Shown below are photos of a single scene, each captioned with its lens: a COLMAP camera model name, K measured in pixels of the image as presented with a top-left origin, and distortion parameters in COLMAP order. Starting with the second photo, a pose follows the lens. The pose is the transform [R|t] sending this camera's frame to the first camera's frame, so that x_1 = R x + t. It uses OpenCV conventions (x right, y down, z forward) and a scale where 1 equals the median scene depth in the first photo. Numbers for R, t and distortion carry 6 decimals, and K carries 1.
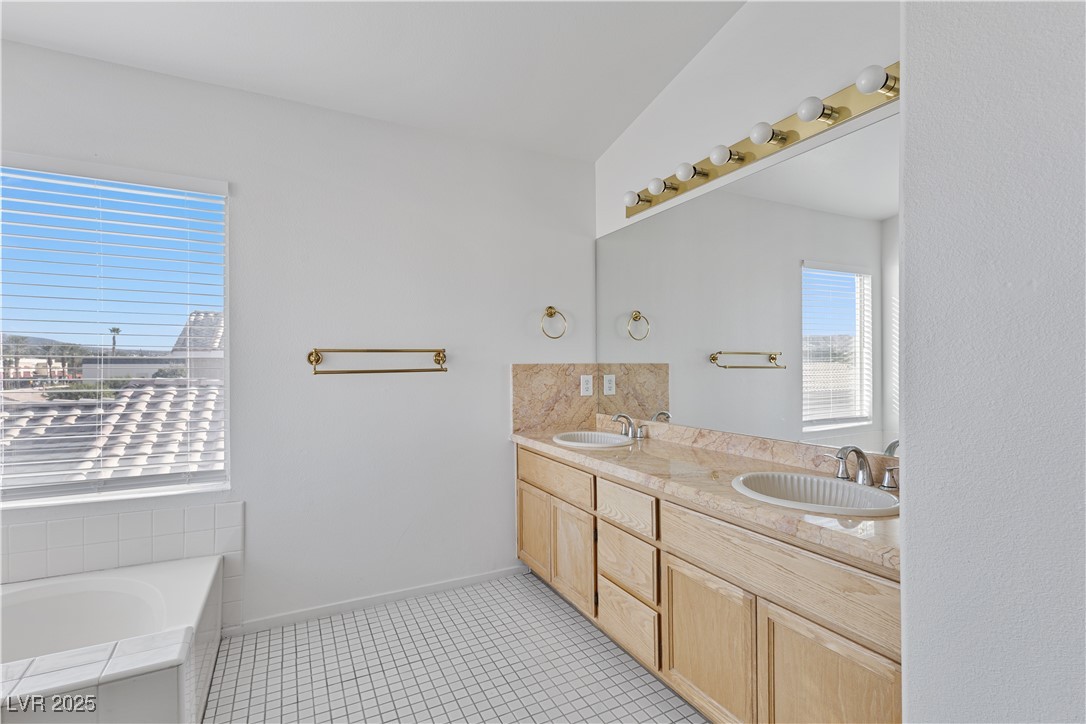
lens RADIAL K [[502.7, 0, 538.4], [0, 502.7, 365.4], [0, 0, 1]] dist [0.003250, 0.000445]
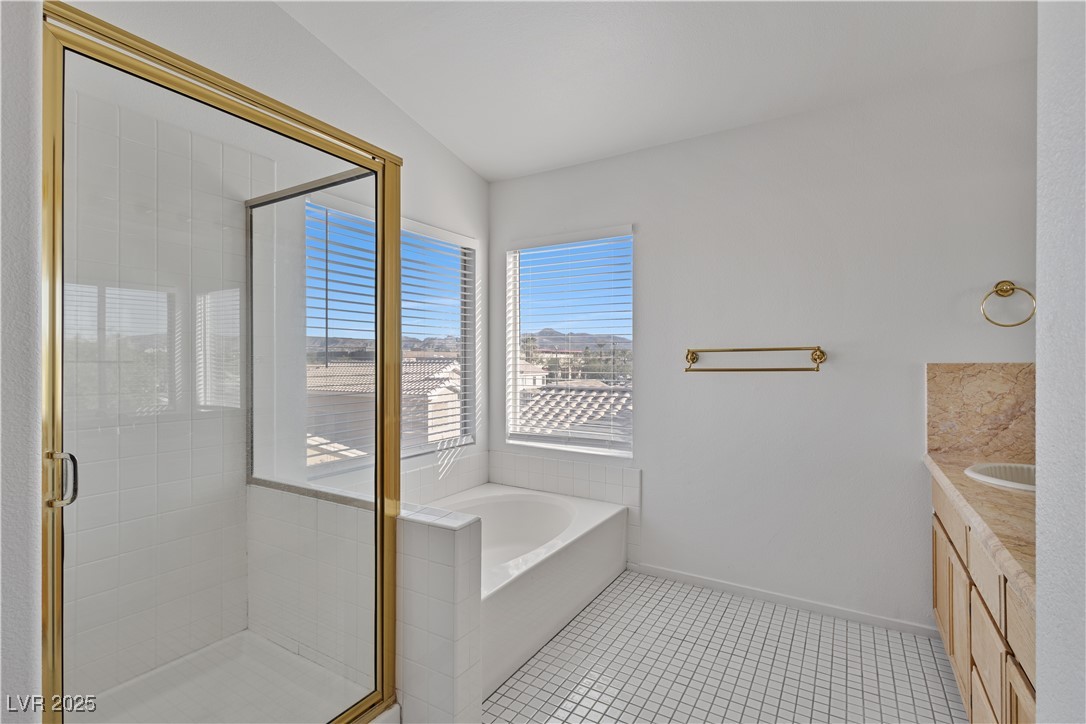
lens RADIAL K [[502.7, 0, 540.8], [0, 502.7, 357.6], [0, 0, 1]] dist [0.003250, 0.000445]
pose [[0.520531, -0.001406, -0.853842, 0.374389], [0.002115, 0.999998, -0.000358, -0.015497], [0.853840, -0.001619, 0.520532, 0.113267]]
